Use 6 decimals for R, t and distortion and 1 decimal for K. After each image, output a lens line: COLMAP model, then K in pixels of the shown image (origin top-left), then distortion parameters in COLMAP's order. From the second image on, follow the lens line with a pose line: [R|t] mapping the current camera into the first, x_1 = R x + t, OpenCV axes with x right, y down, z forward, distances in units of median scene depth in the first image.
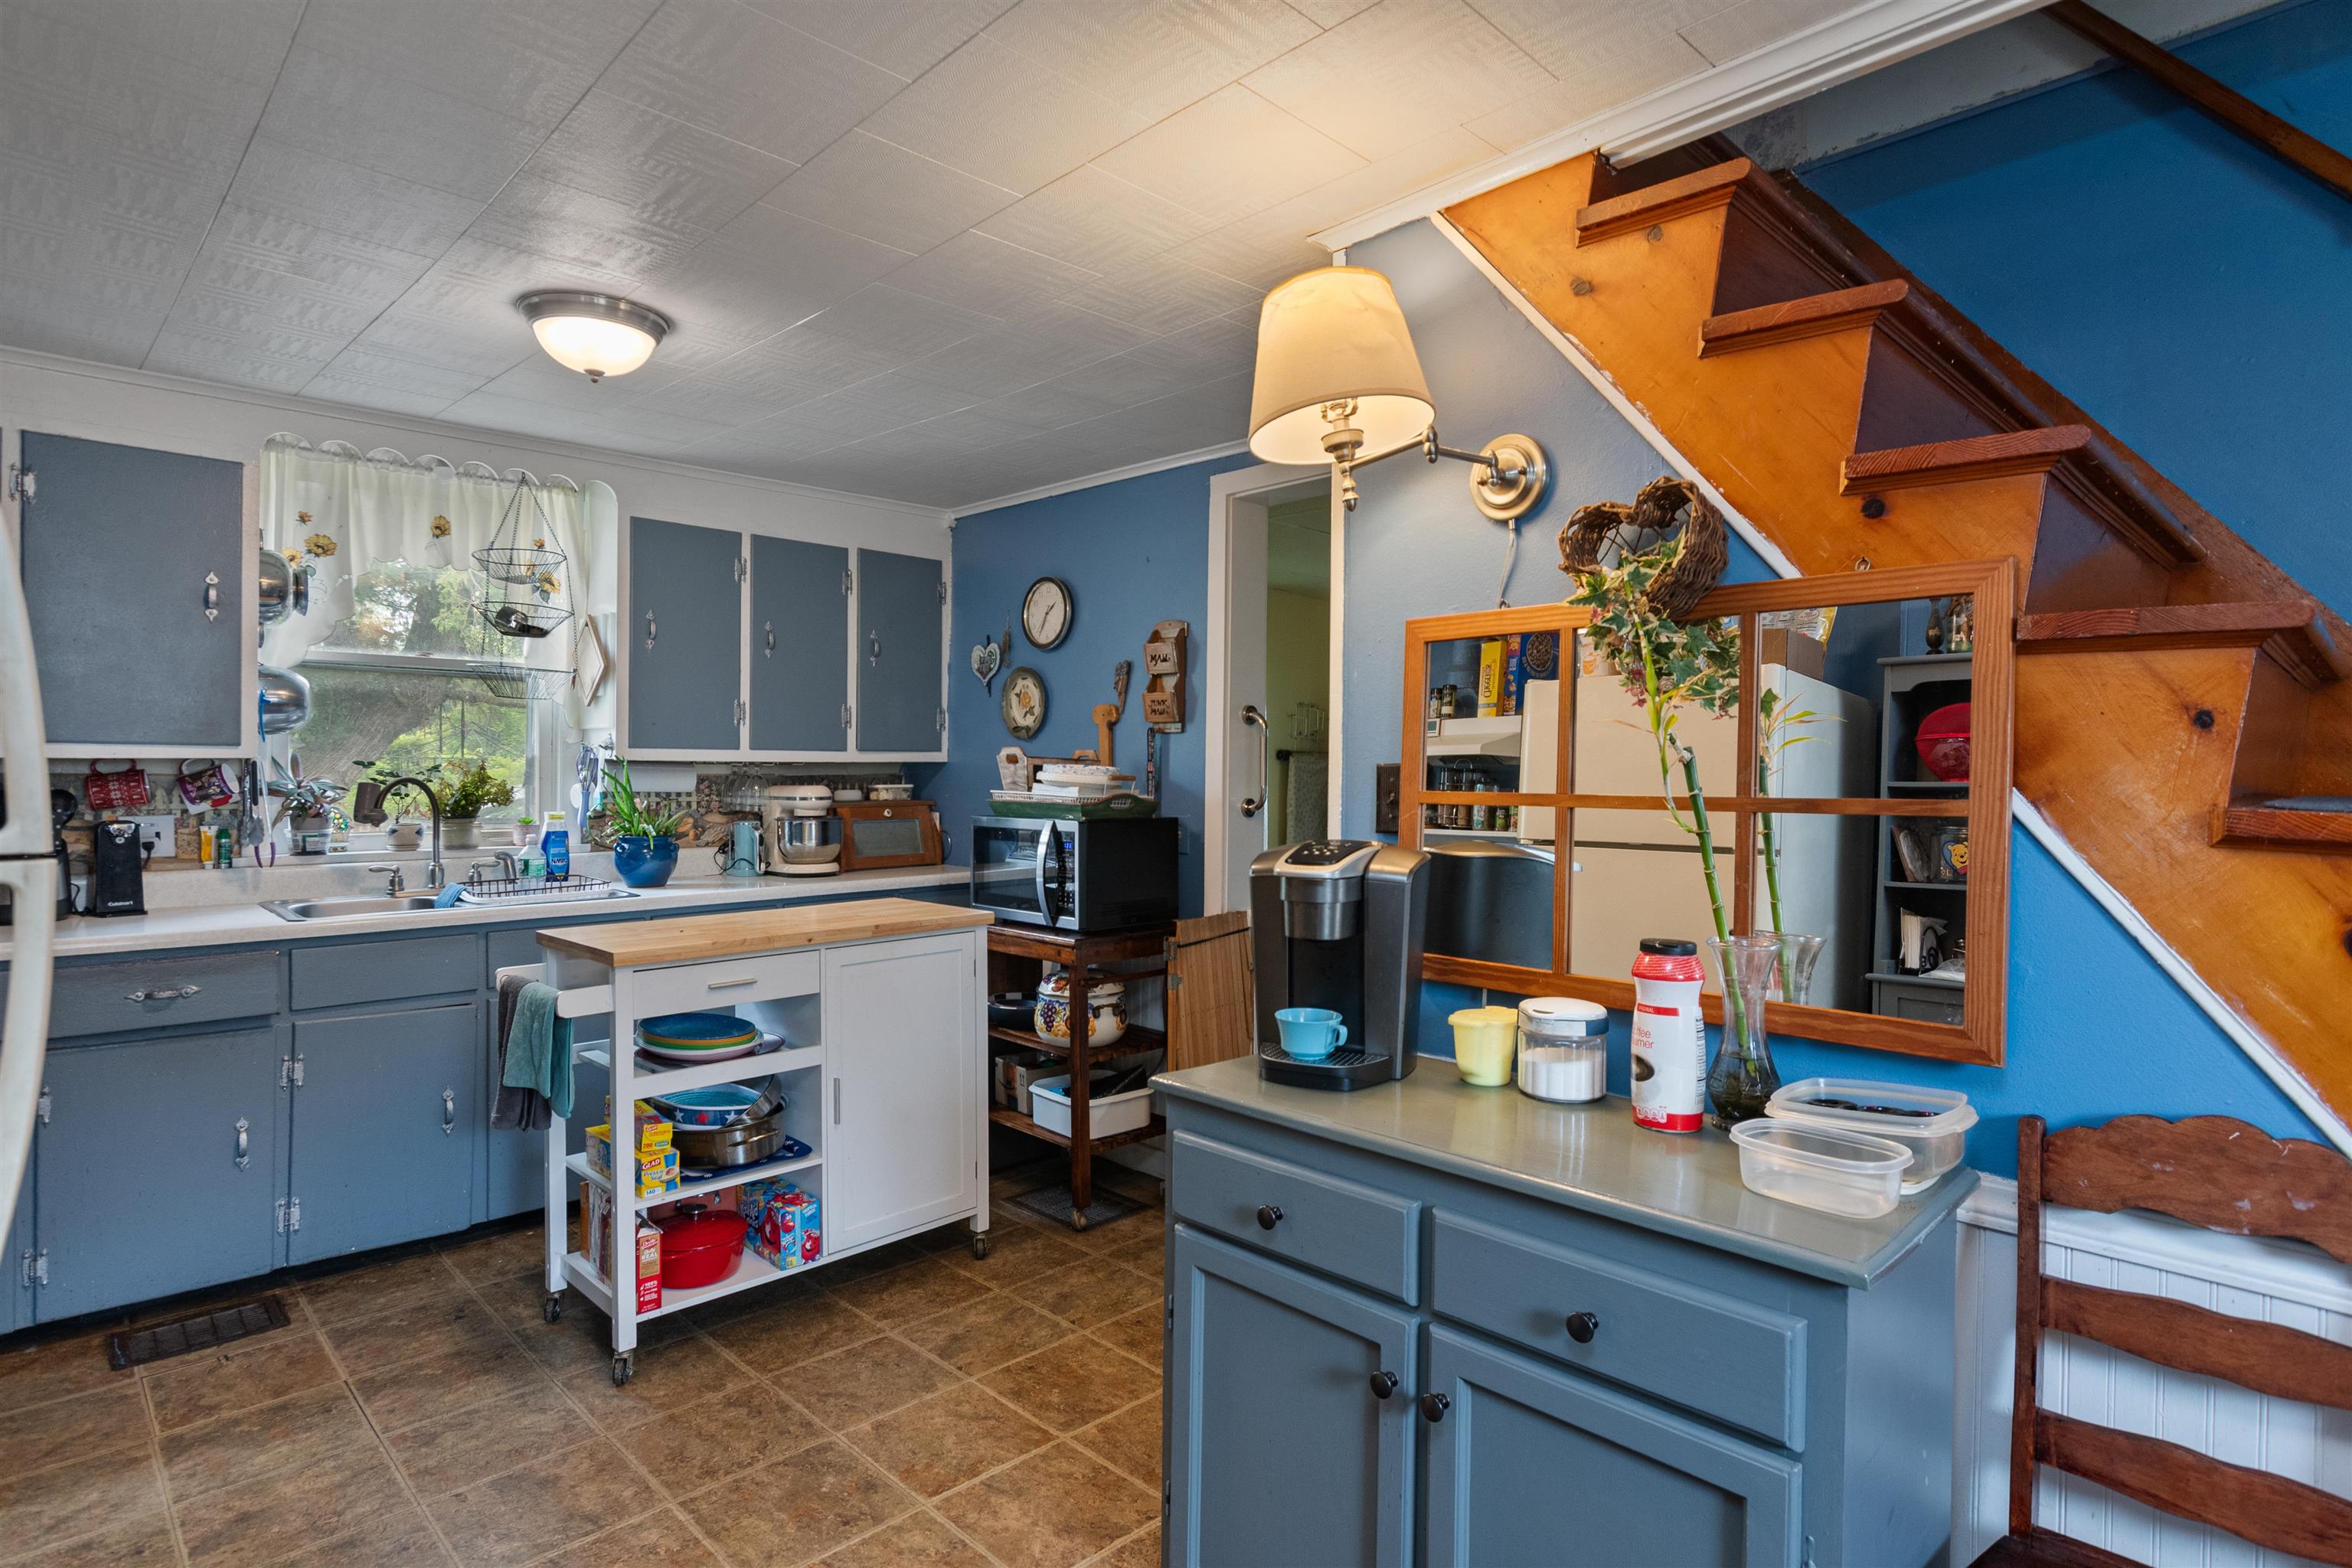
lens RADIAL K [[1218.8, 0, 1172.8], [0, 1218.8, 780.3], [0, 0, 1]] dist [-0.000576, -0.000994]
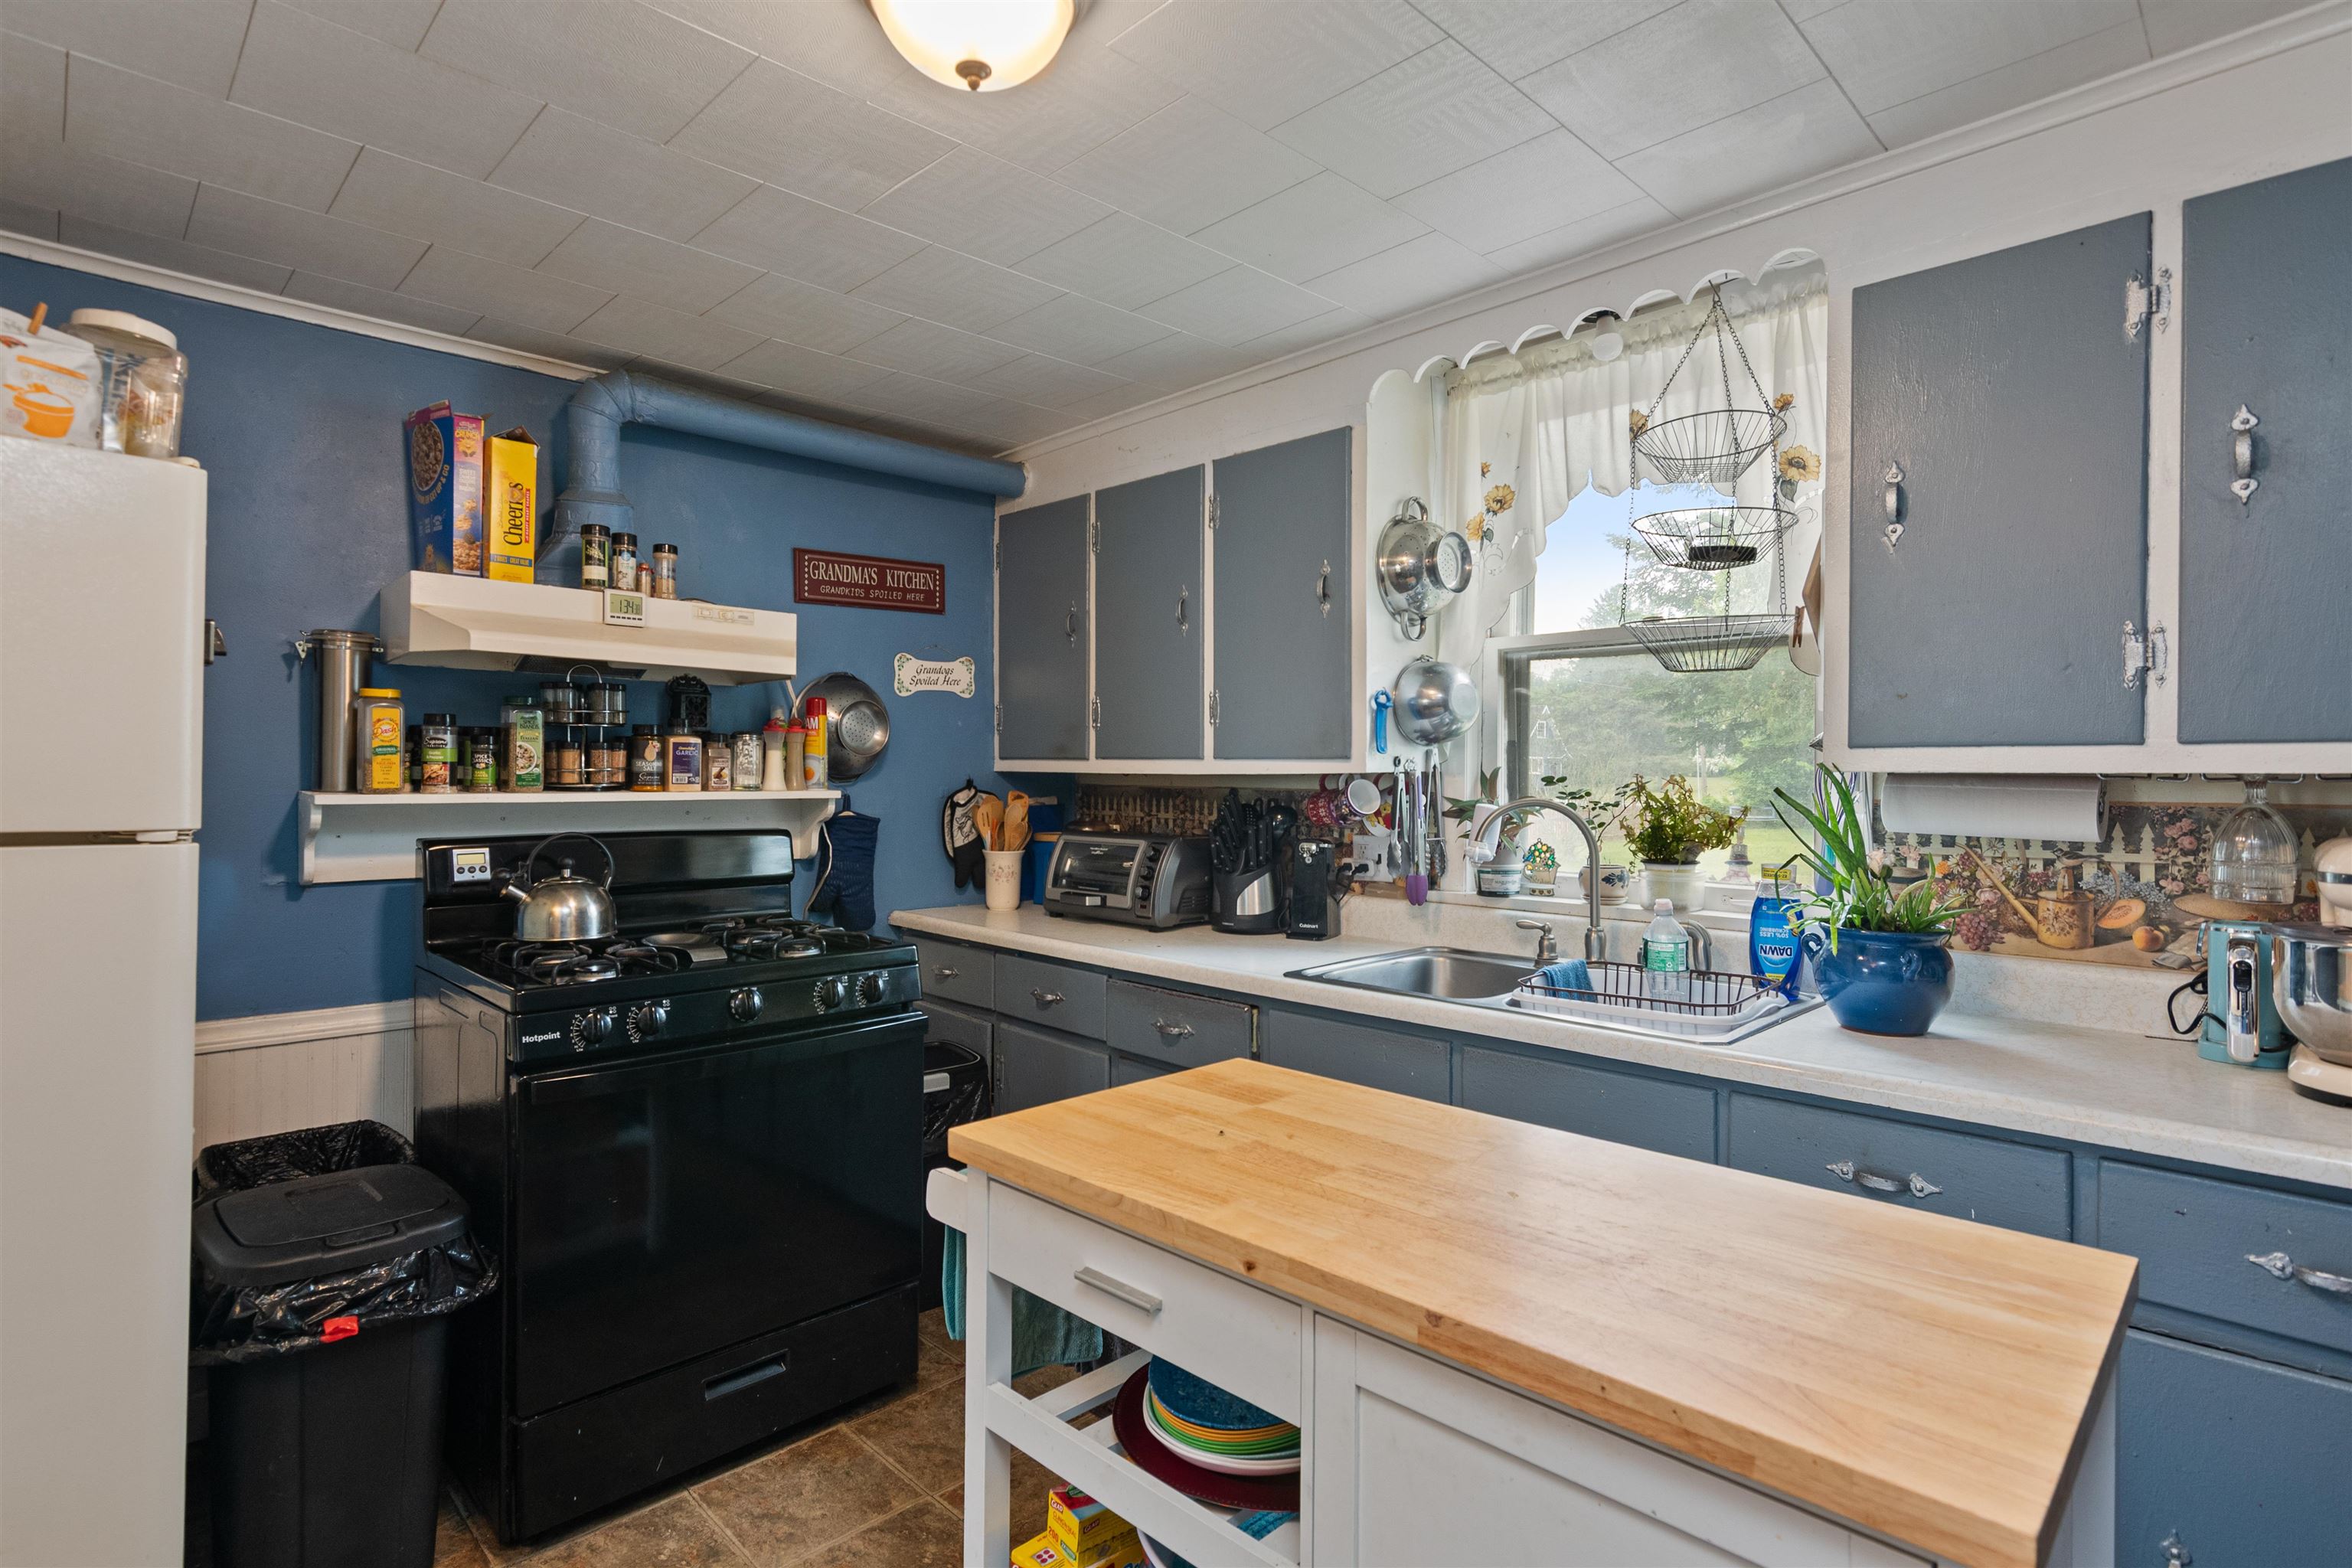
lens RADIAL K [[1145.9, 0, 1172.6], [0, 1145.9, 778.2], [0, 0, 1]] dist [0.002409, 0.000143]
pose [[-0.002498, -0.000907, -0.999996, 0.033316], [-0.013786, 0.999905, -0.000873, -0.011023], [0.999902, 0.013784, -0.002511, 0.787196]]
